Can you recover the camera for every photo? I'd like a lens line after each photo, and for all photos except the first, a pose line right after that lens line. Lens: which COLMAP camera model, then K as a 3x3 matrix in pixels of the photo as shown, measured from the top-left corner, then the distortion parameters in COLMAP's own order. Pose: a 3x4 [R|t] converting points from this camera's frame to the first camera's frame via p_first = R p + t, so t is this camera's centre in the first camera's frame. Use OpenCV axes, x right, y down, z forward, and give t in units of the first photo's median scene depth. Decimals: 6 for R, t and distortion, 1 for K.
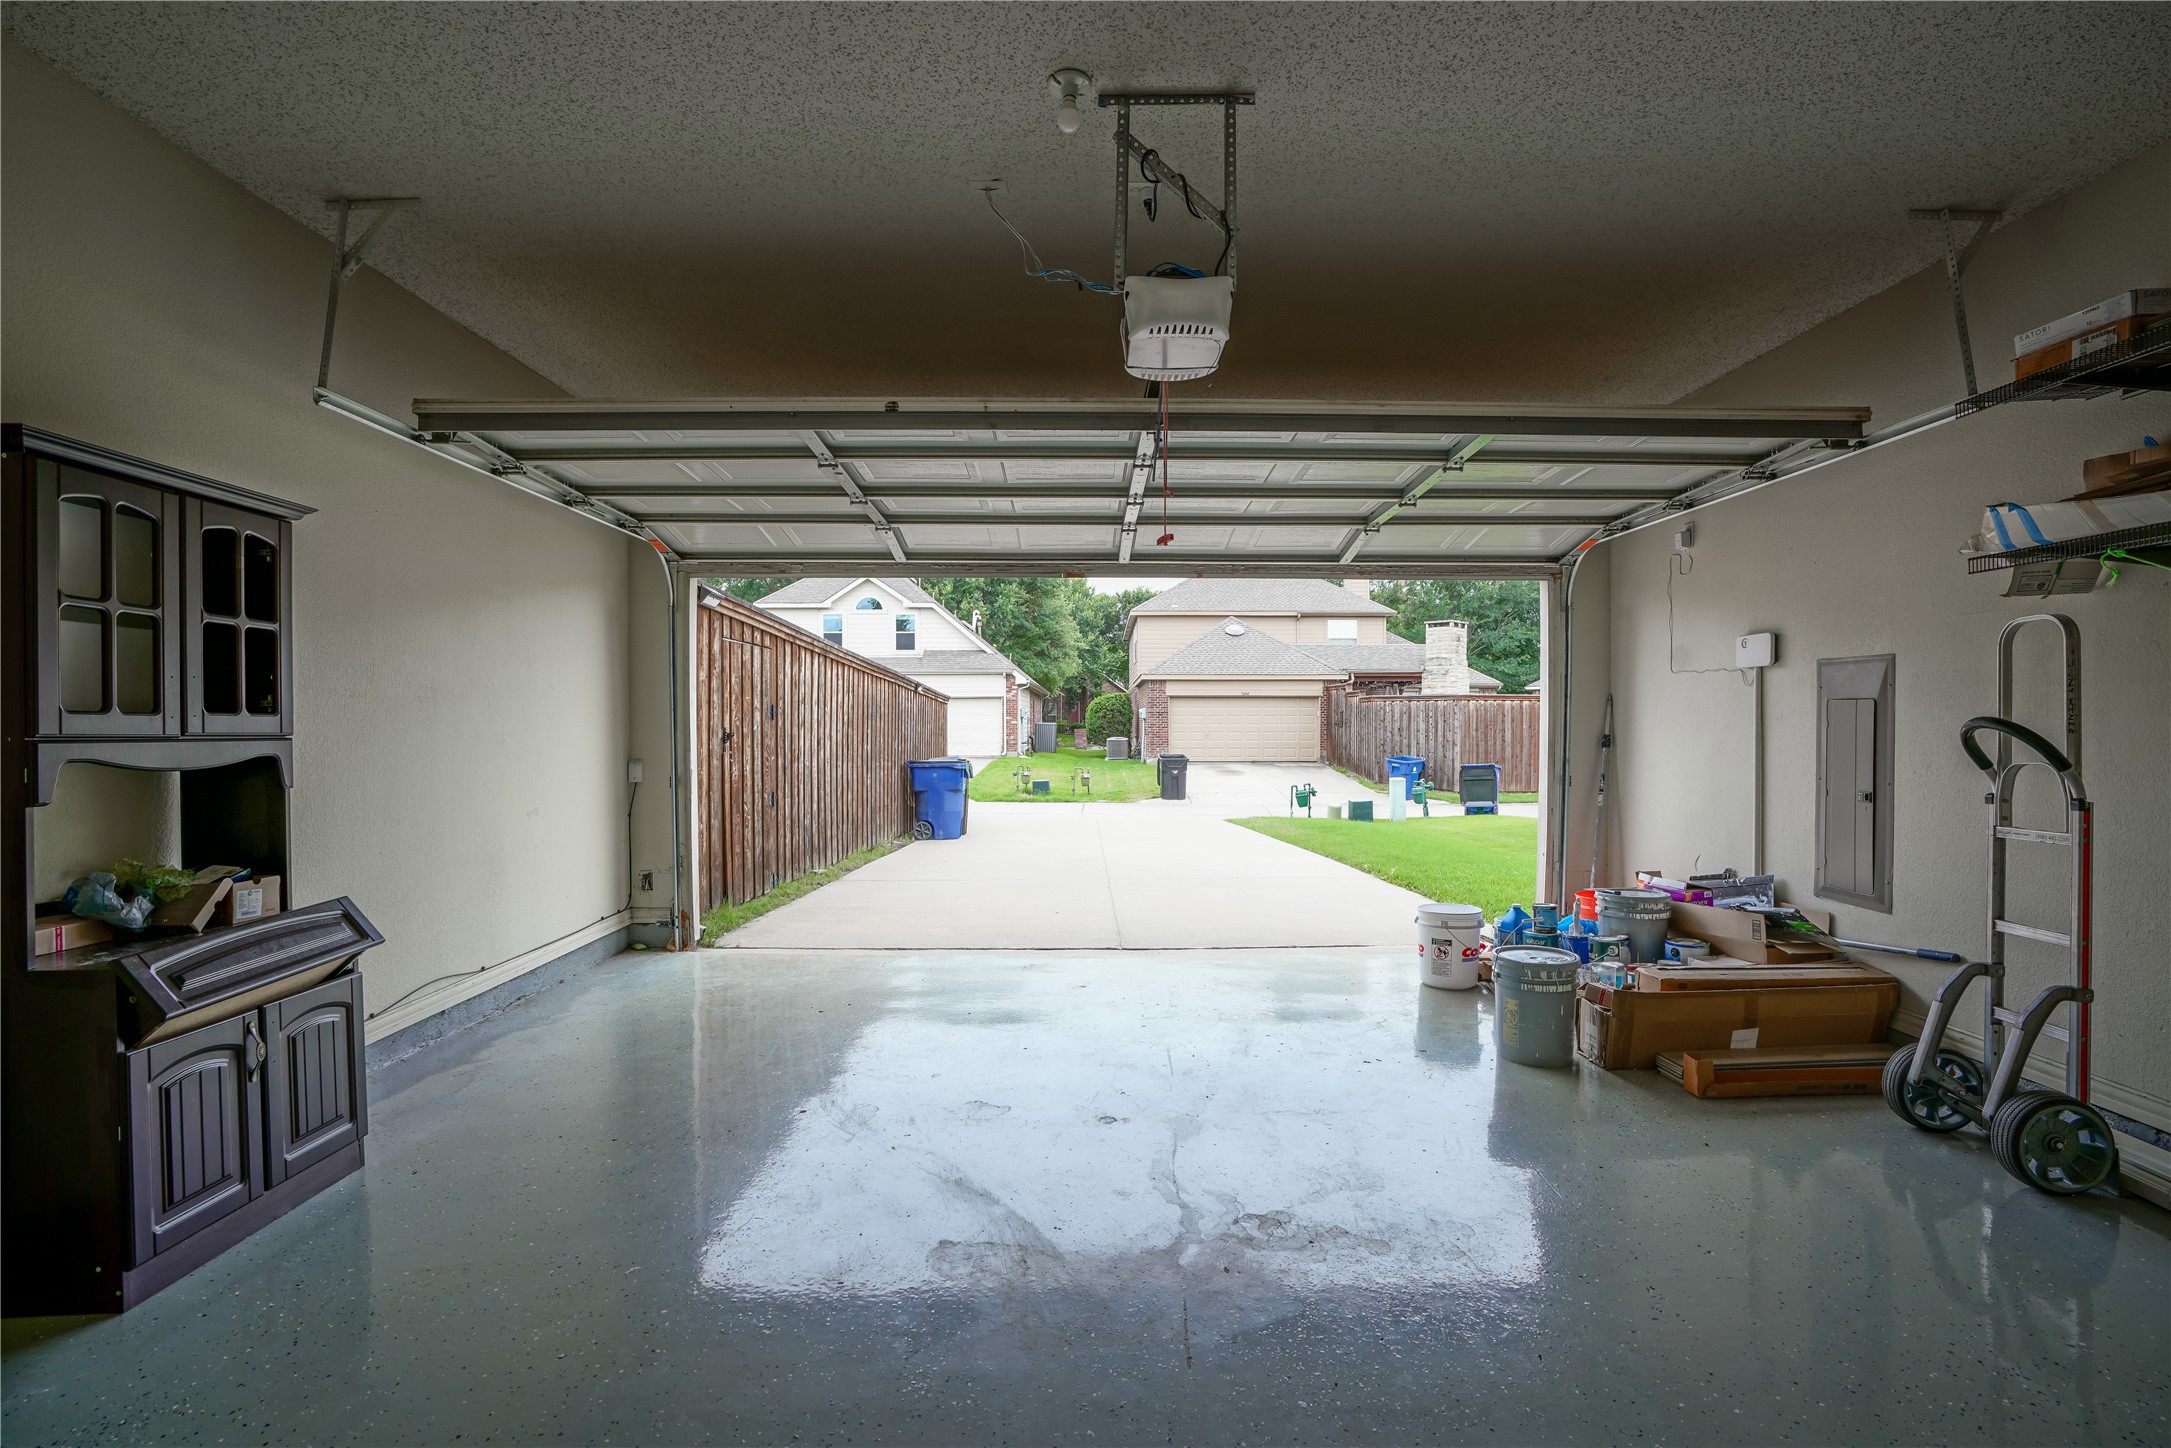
lens RADIAL K [[1007.6, 0, 1086.9], [0, 1007.6, 726.3], [0, 0, 1]] dist [-0.059107, 0.021339]
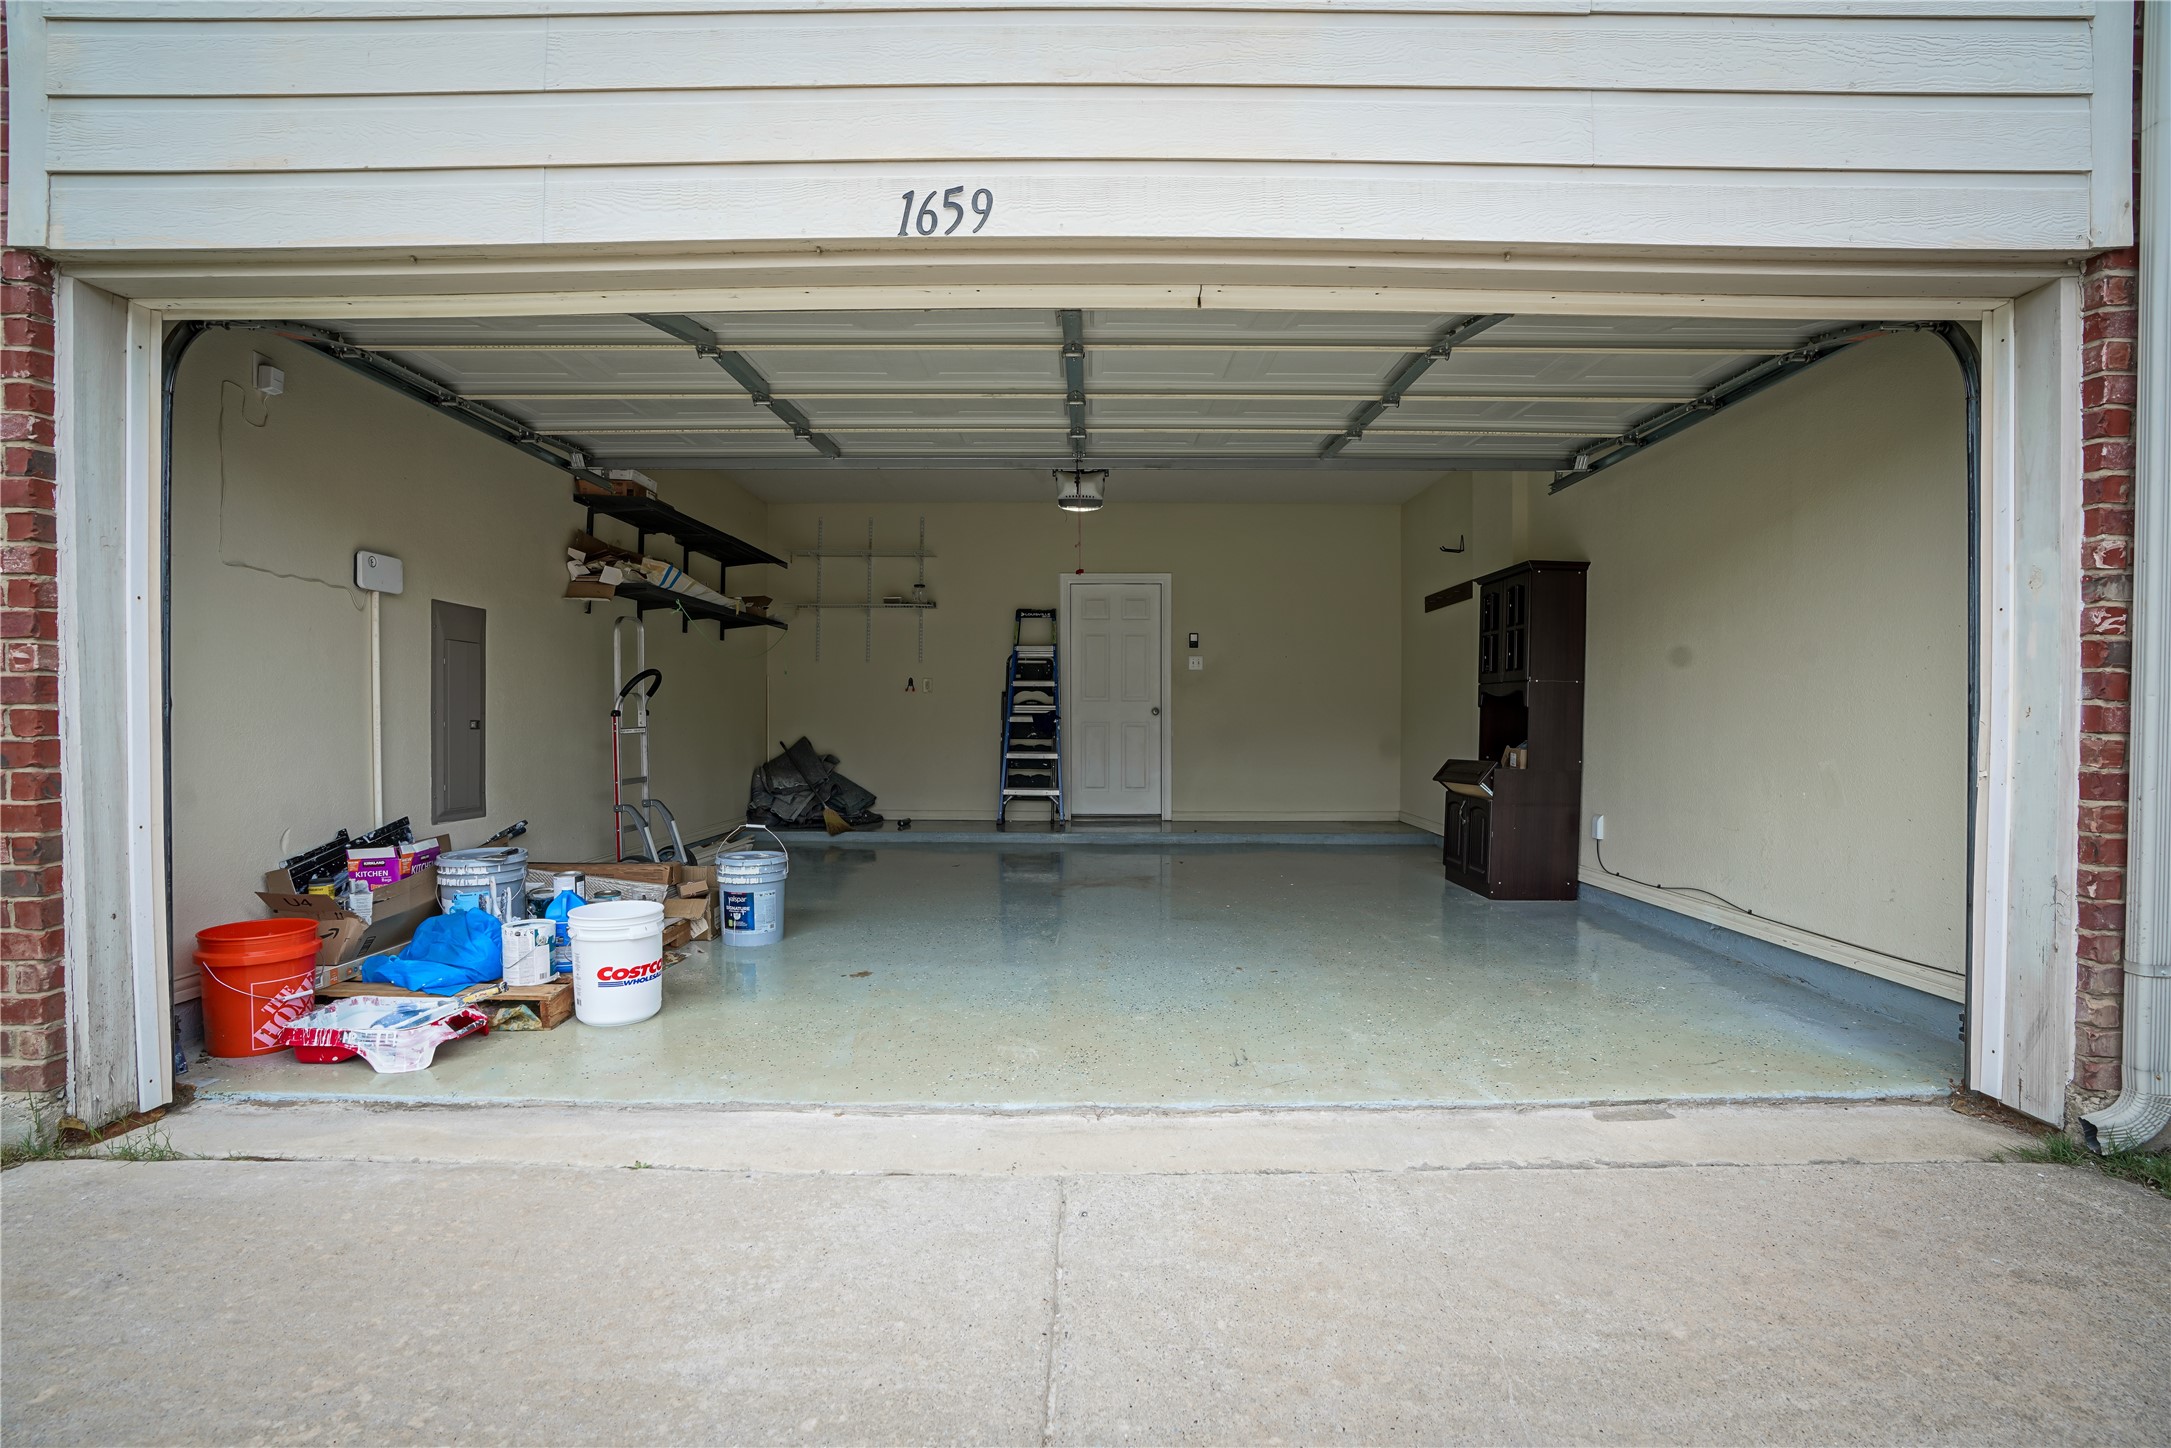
lens RADIAL K [[1007.6, 0, 1088.2], [0, 1007.6, 725.4], [0, 0, 1]] dist [-0.059107, 0.021339]
pose [[-0.999928, -0.003065, 0.011569, 0.032929], [-0.002930, 0.999928, 0.011628, 0.053186], [-0.011604, 0.011593, -0.999865, 2.045374]]
